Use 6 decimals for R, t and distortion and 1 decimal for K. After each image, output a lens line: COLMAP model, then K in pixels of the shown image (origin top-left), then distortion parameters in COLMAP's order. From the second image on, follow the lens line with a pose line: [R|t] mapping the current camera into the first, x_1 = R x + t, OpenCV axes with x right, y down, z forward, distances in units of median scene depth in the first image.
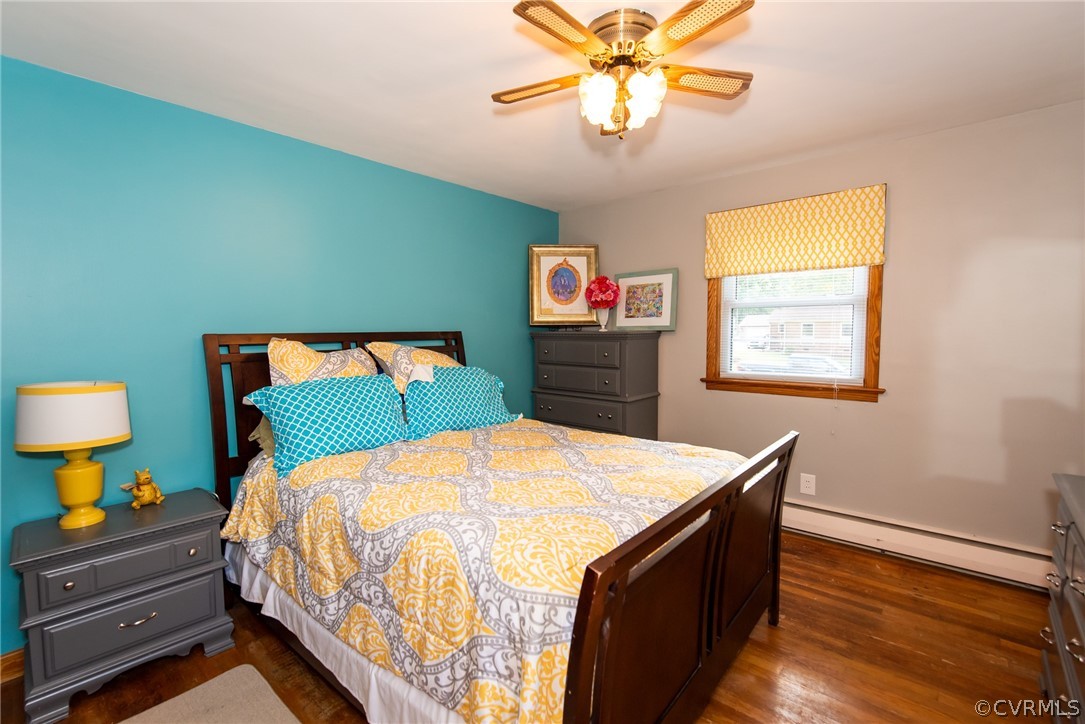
lens RADIAL K [[483.4, 0, 521.1], [0, 483.4, 364.4], [0, 0, 1]] dist [0.000063, 0.000160]
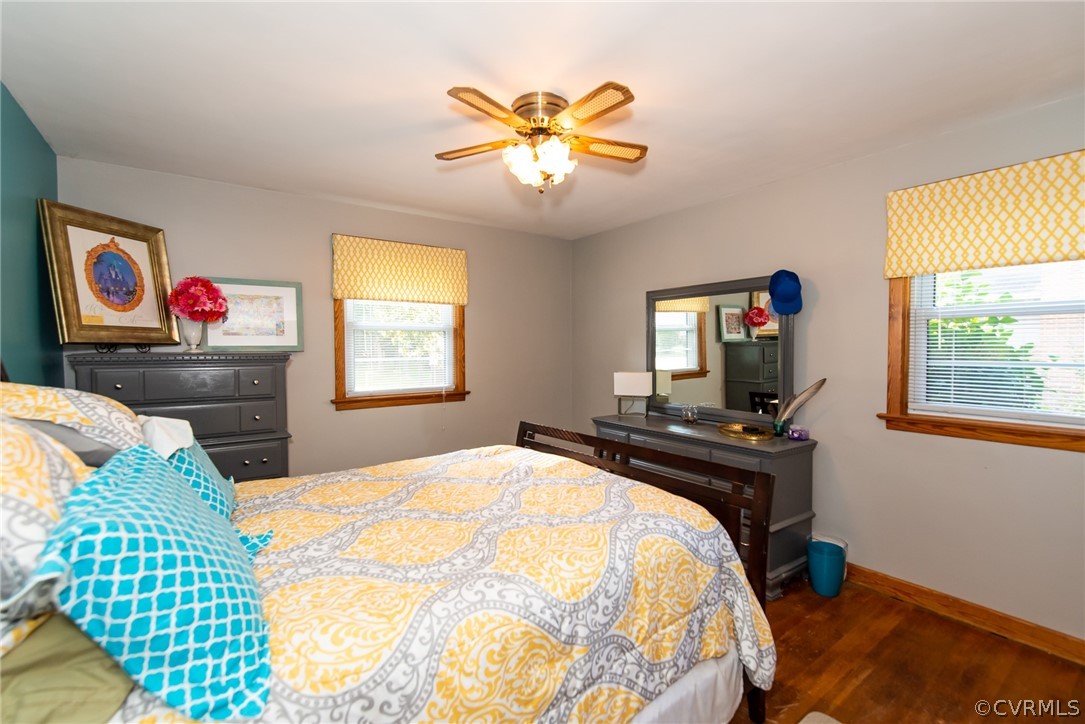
lens RADIAL K [[483.2, 0, 542.5], [0, 483.2, 362.0], [0, 0, 1]] dist [-0.000158, 0.000048]
pose [[0.189084, -0.025463, 0.981631, -0.513184], [0.069839, 0.997481, 0.012421, -0.031005], [-0.979474, 0.066208, 0.190386, 0.404210]]
